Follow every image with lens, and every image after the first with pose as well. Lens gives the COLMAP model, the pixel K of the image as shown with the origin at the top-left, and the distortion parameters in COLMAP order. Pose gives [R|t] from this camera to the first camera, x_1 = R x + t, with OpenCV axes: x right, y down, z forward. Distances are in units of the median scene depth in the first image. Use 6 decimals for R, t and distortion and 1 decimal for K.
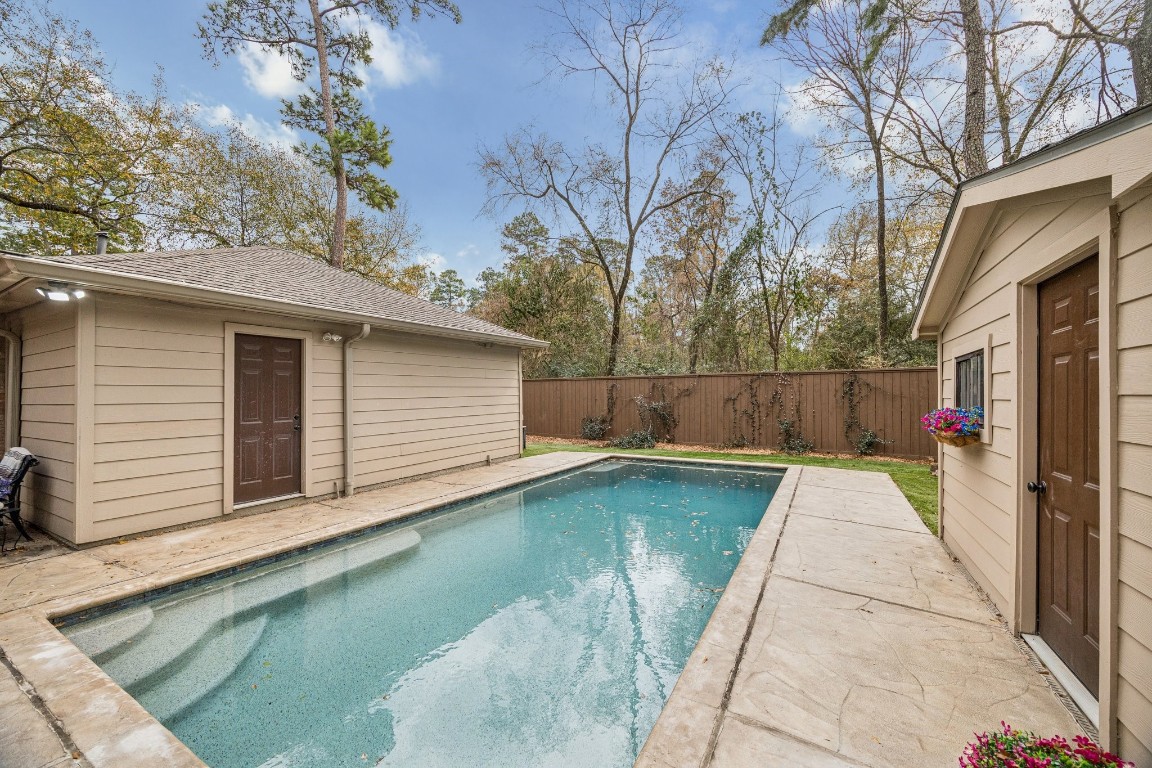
lens RADIAL K [[445.8, 0, 576.0], [0, 445.8, 393.2], [0, 0, 1]] dist [-0.001721, -0.000303]
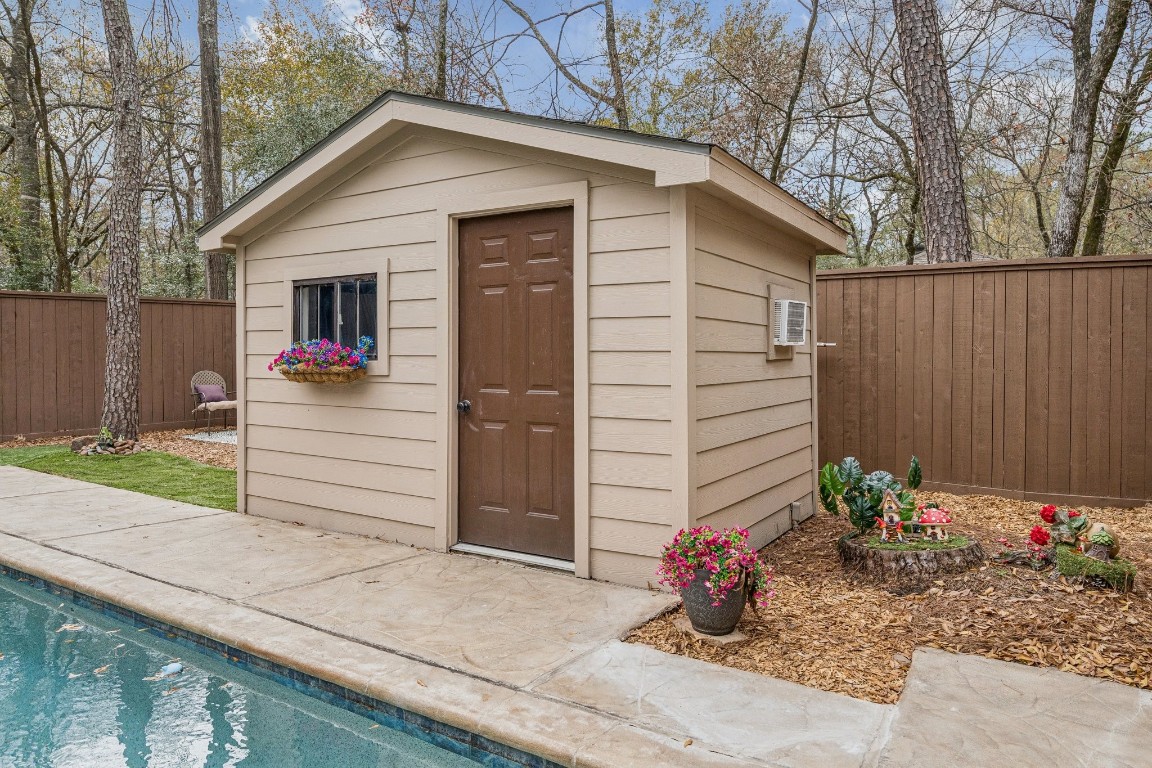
lens RADIAL K [[740.0, 0, 577.2], [0, 740.0, 373.7], [0, 0, 1]] dist [0.003750, -0.000085]
pose [[0.033255, -0.028788, 0.999032, -0.766587], [-0.002847, 0.999578, 0.028899, 0.078657], [-0.999443, -0.003805, 0.033159, 0.666119]]
